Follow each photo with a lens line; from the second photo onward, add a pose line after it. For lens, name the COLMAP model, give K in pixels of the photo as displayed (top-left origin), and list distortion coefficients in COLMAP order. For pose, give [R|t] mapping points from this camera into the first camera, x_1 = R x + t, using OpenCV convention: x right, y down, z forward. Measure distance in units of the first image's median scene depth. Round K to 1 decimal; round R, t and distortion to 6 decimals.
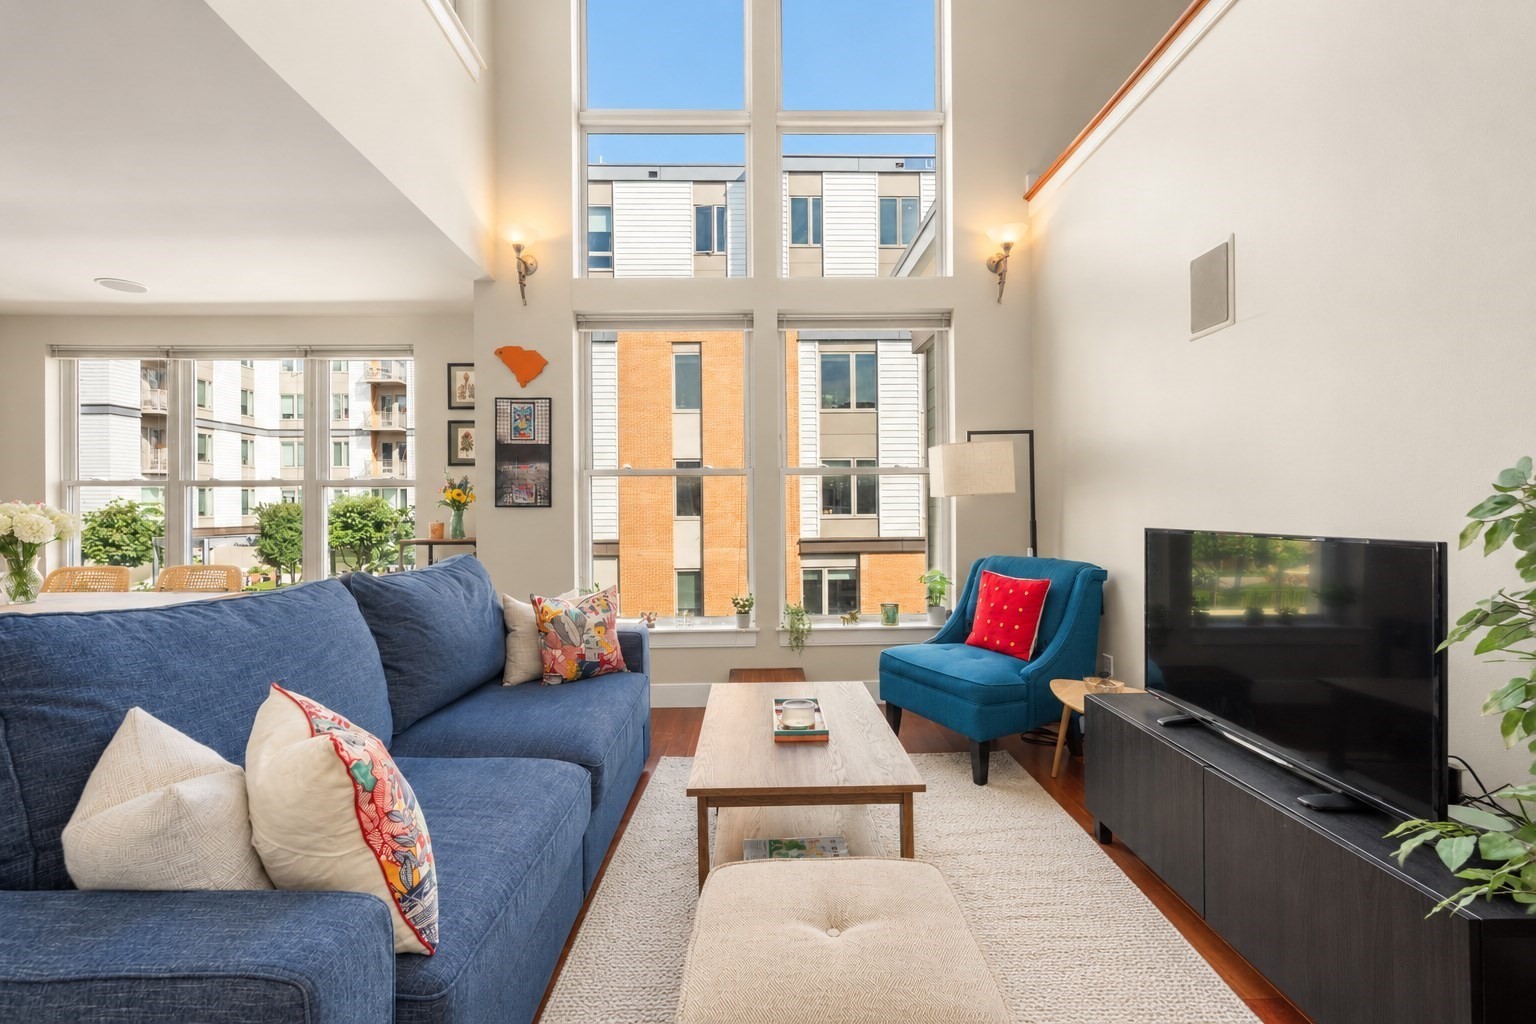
lens RADIAL K [[645.3, 0, 774.3], [0, 645.3, 508.8], [0, 0, 1]] dist [-0.002367, -0.000074]
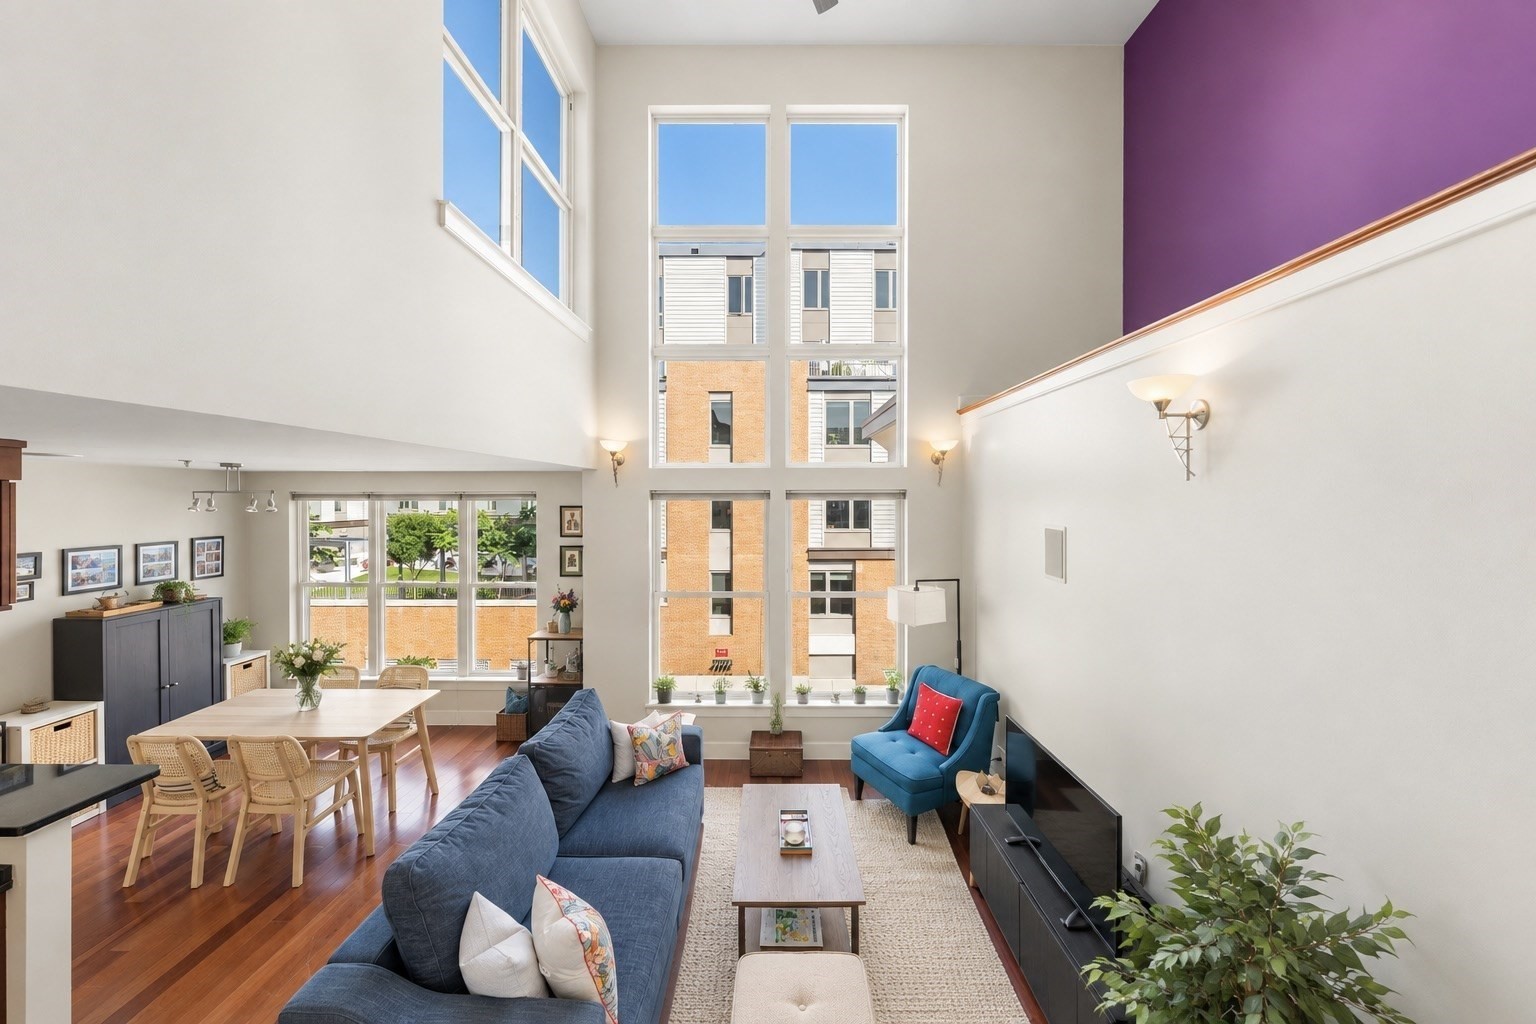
lens RADIAL K [[530.0, 0, 776.0], [0, 530.0, 505.3], [0, 0, 1]] dist [0.001454, 0.000038]
pose [[0.999605, 0.011102, -0.025819, 0.002428], [-0.010642, 0.999783, 0.017893, -0.055170], [0.026012, -0.017611, 0.999506, -0.038967]]
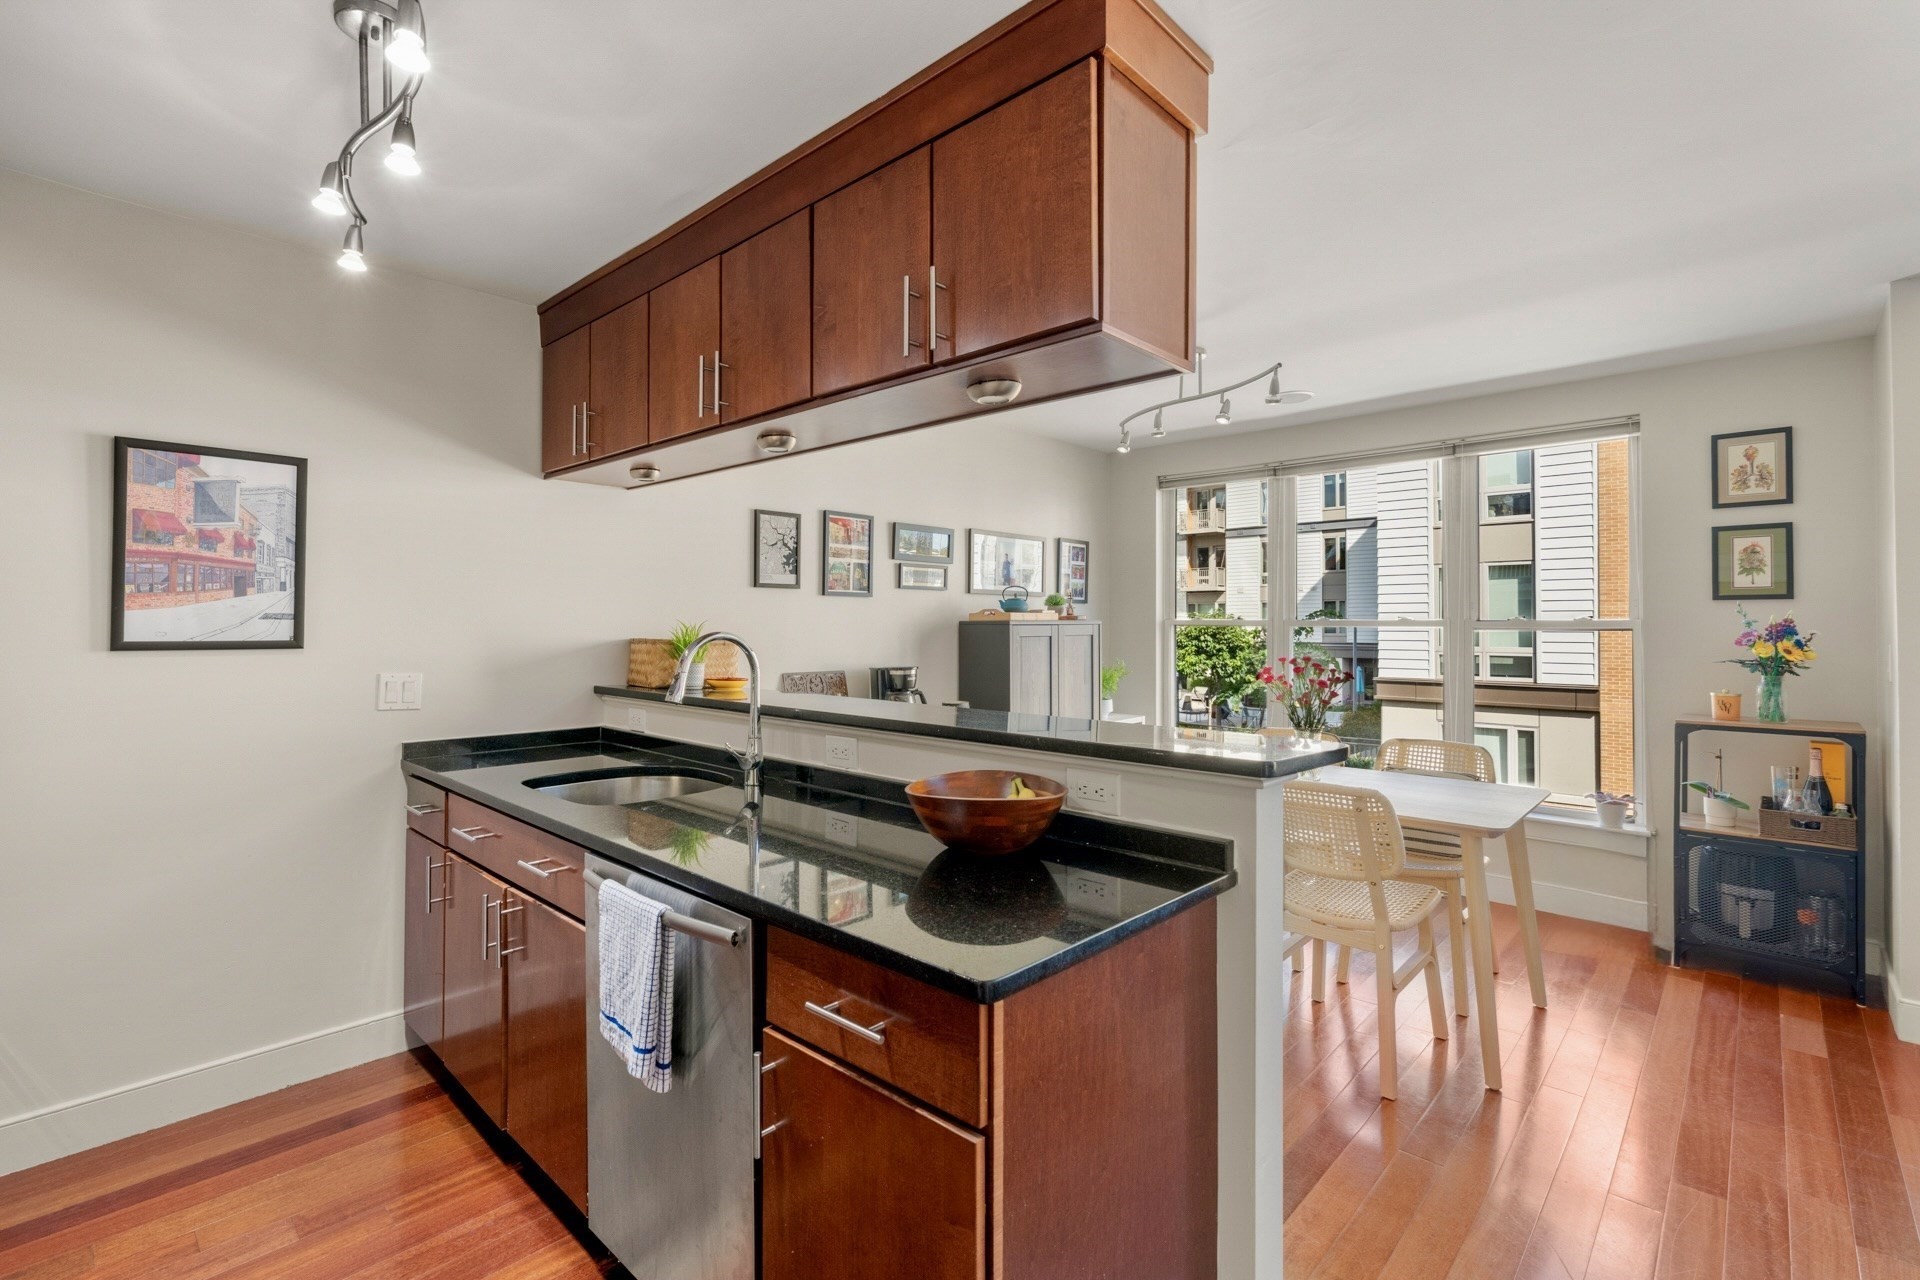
lens RADIAL K [[860.3, 0, 965.6], [0, 860.3, 616.4], [0, 0, 1]] dist [-0.000709, -0.000152]
pose [[0.714872, 0.000664, -0.699255, -0.095952], [-0.007518, 0.999949, -0.006737, -0.008646], [0.699215, 0.010073, 0.714840, -0.021116]]
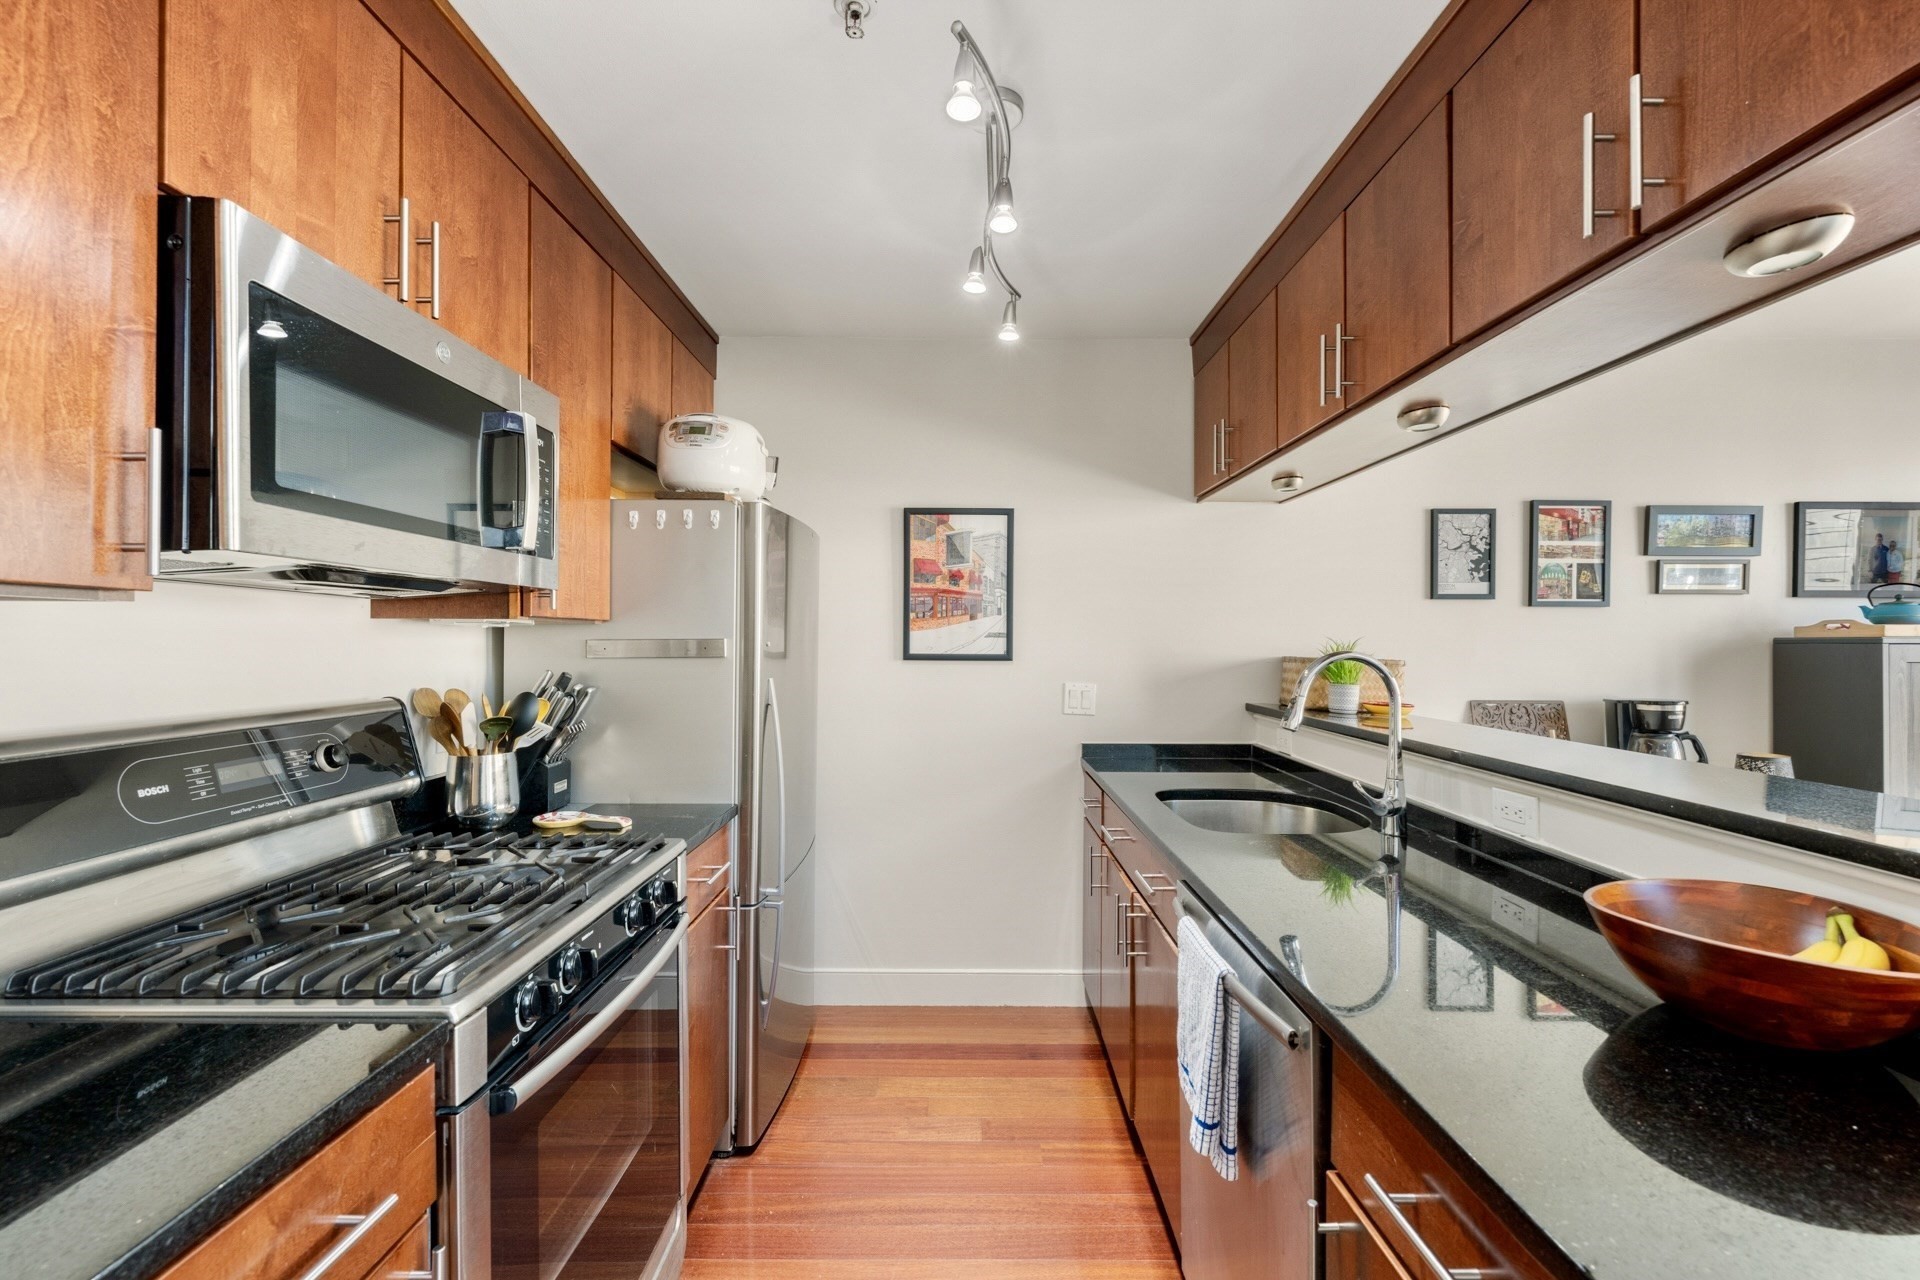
lens RADIAL K [[805.5, 0, 958.1], [0, 805.5, 640.3], [0, 0, 1]] dist [-0.002423, -0.000431]
pose [[-0.025284, 0.006102, -0.999662, -0.105693], [-0.005030, 0.999968, 0.006231, -0.008680], [0.999668, 0.005186, -0.025253, -0.005009]]
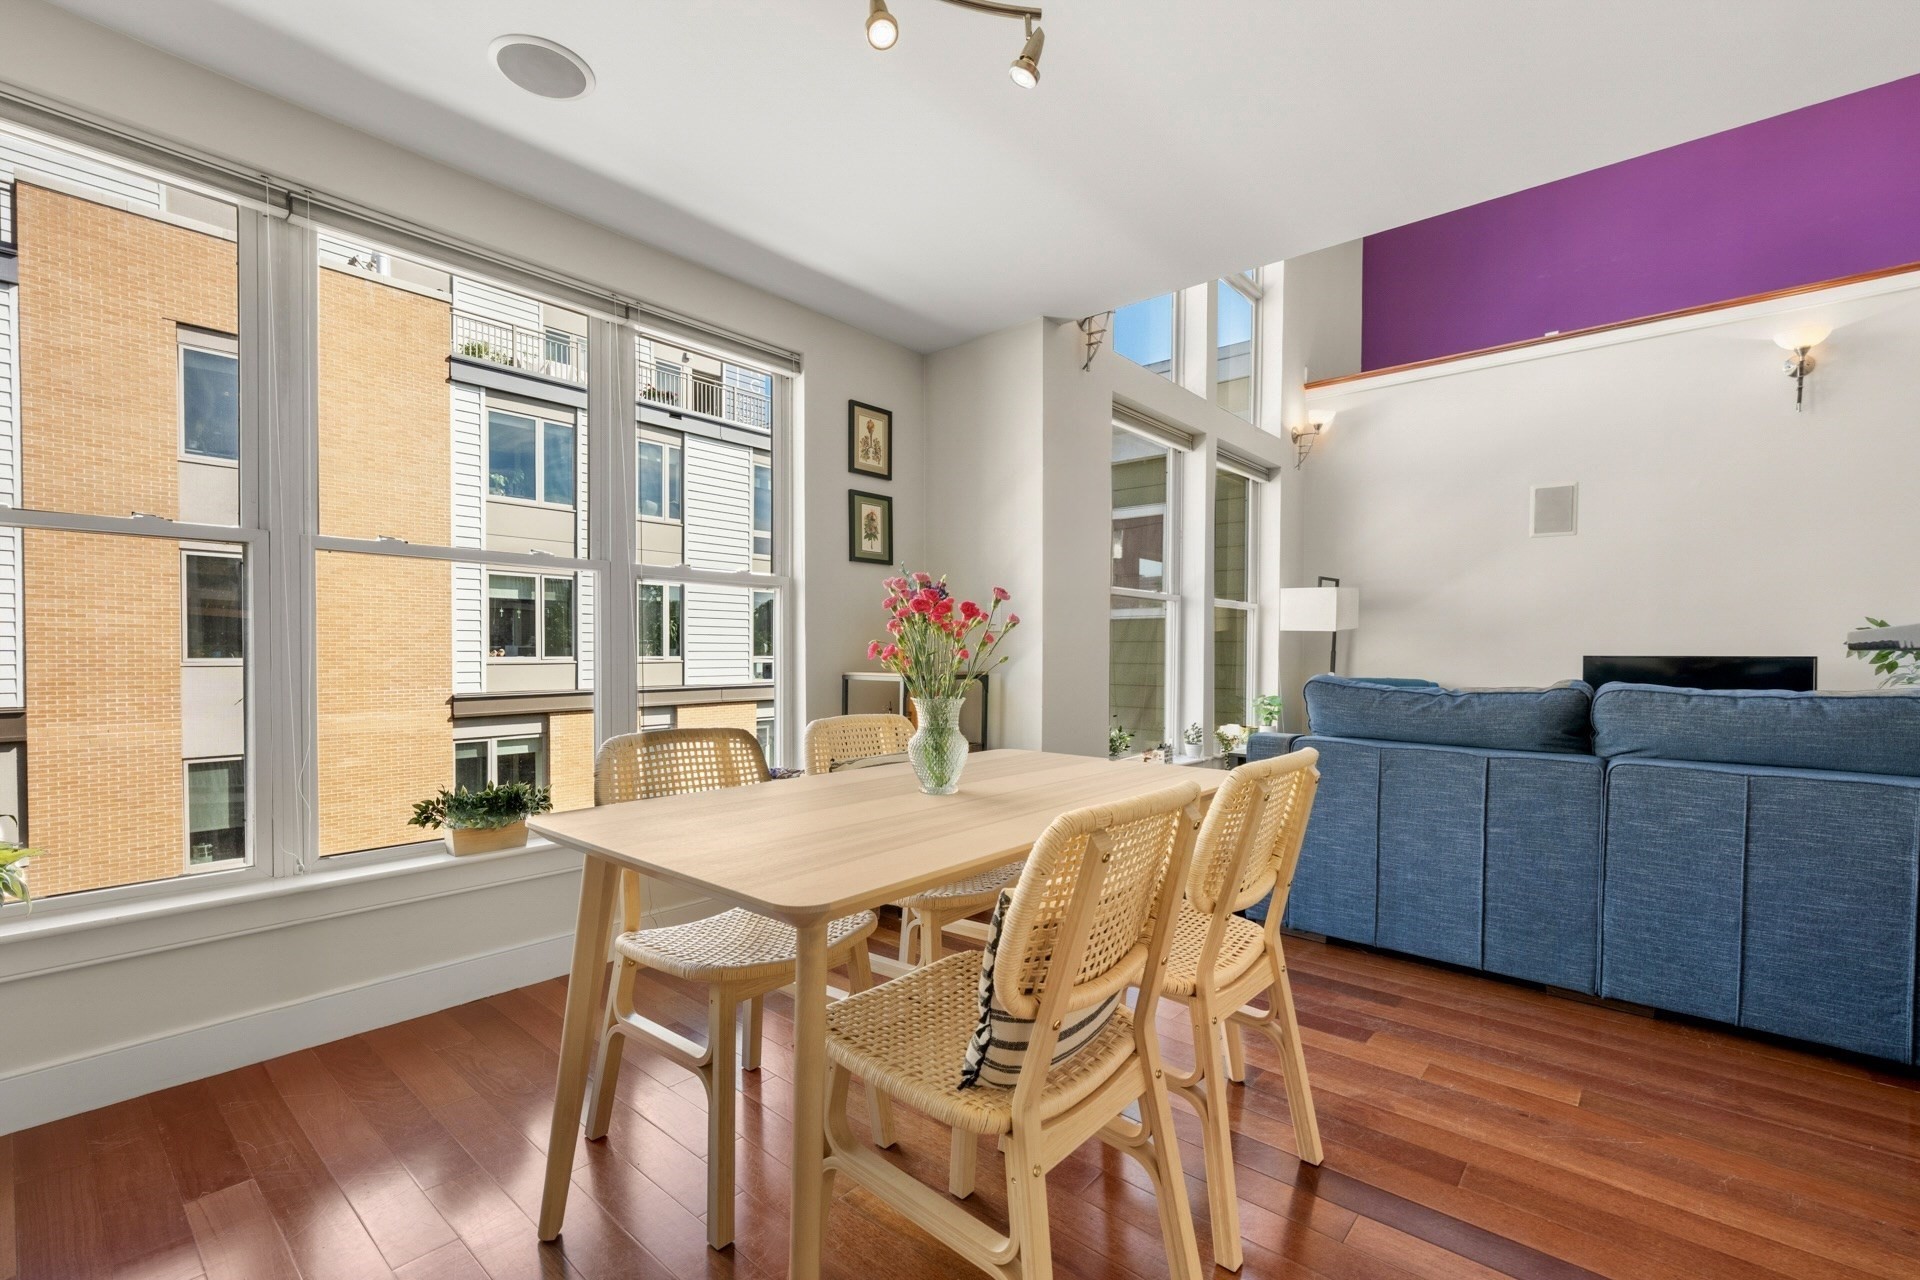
lens RADIAL K [[805.5, 0, 981.7], [0, 805.5, 670.9], [0, 0, 1]] dist [-0.002423, -0.000431]
pose [[0.650117, -0.007549, 0.759797, -0.224022], [-0.006869, 0.999851, 0.015812, 0.006366], [-0.759803, -0.015499, 0.649968, 0.082996]]
